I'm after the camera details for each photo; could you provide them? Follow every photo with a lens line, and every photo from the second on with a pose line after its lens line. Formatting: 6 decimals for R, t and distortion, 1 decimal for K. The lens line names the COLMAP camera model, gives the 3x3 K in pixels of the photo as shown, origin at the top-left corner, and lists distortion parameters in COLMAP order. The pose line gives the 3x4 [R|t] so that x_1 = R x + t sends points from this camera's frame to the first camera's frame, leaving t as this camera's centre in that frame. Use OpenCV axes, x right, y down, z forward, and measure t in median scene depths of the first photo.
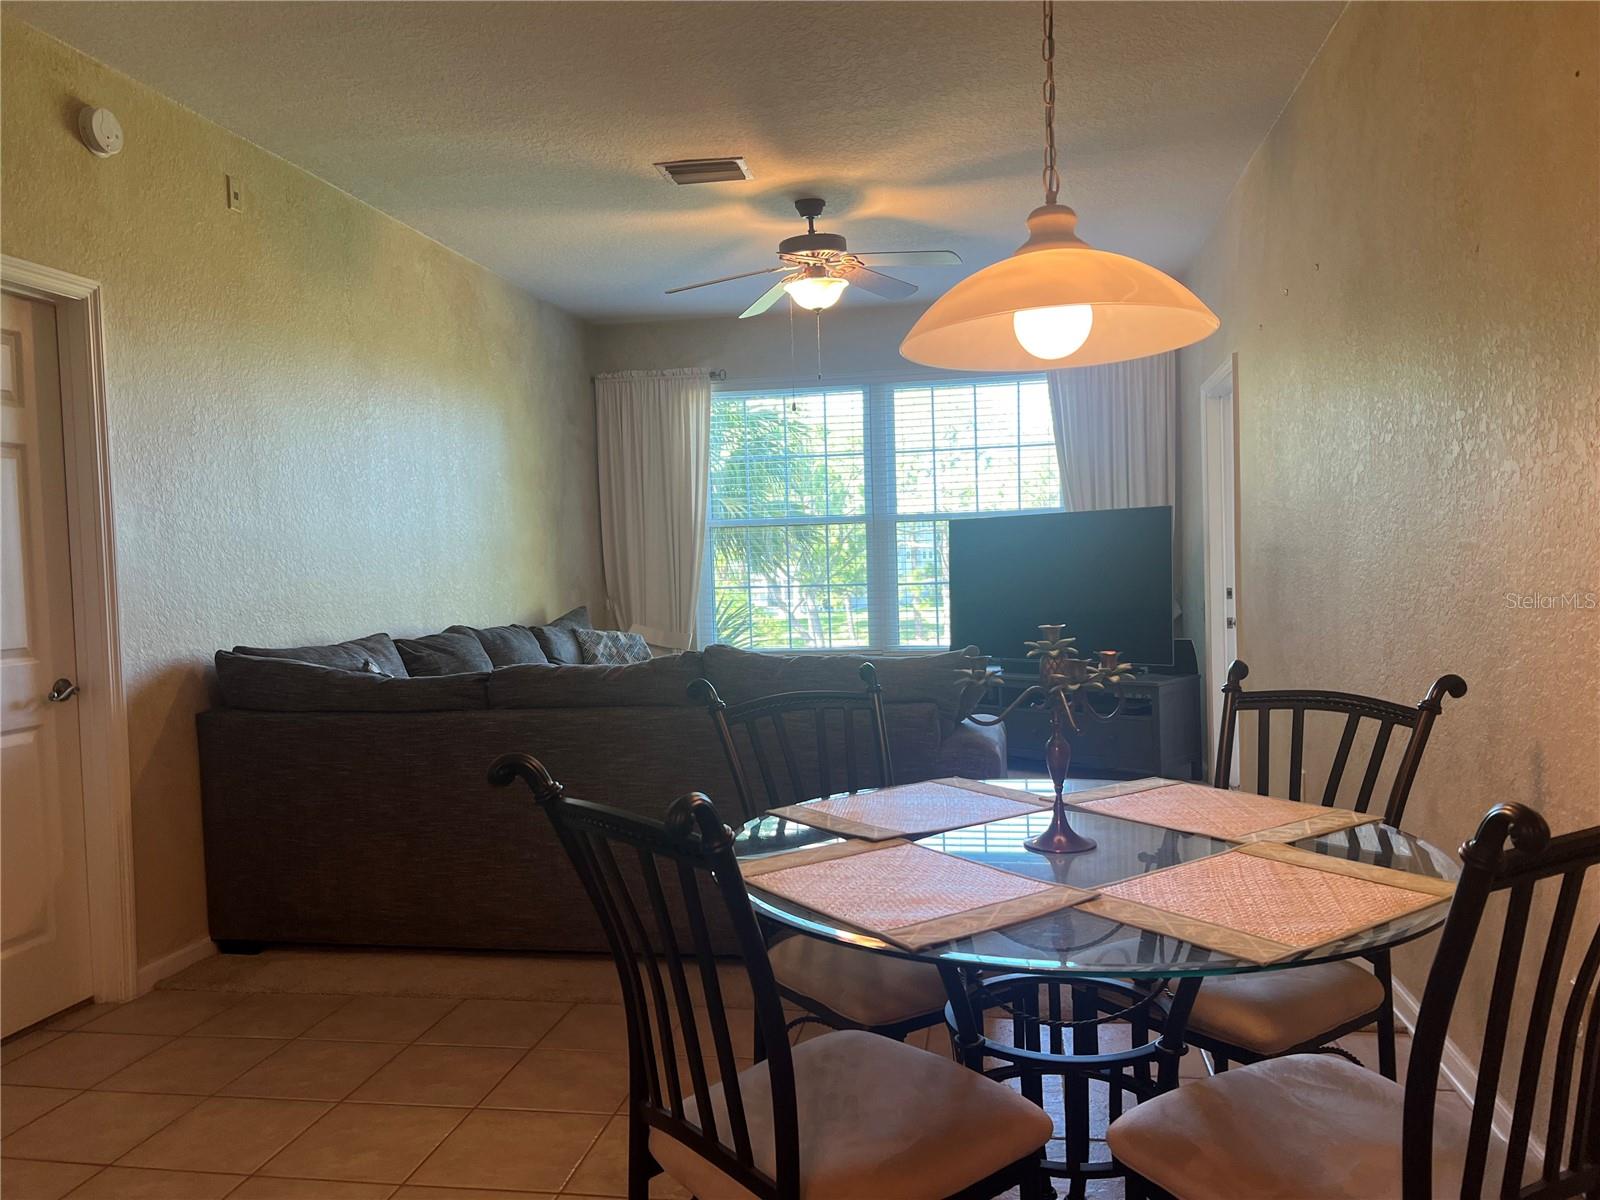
lens RADIAL K [[1241.6, 0, 795.9], [0, 1241.6, 609.3], [0, 0, 1]] dist [0.033183, -0.049771]
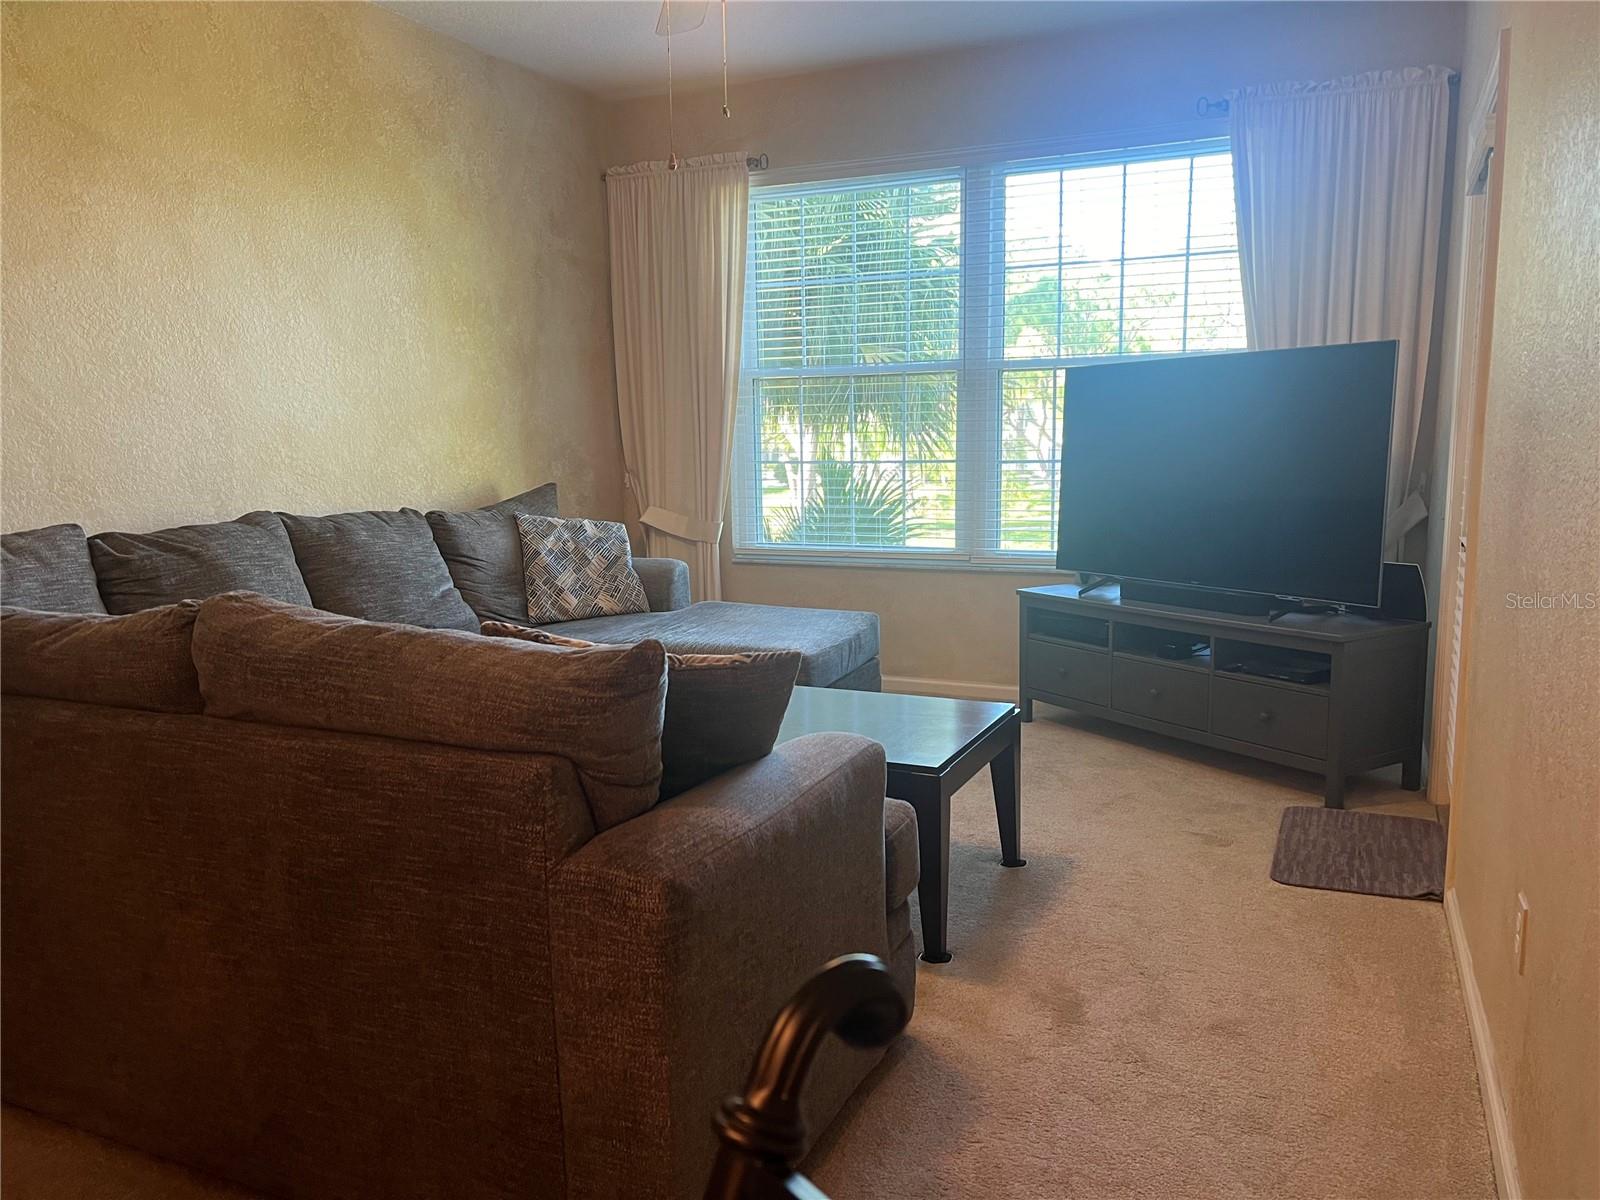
lens RADIAL K [[1241.6, 0, 795.9], [0, 1241.6, 609.3], [0, 0, 1]] dist [0.033183, -0.049771]
pose [[0.971321, 0.048414, -0.232793, 0.140569], [-0.022555, 0.993397, 0.112488, -0.013562], [0.236702, -0.104011, 0.965999, 0.286396]]
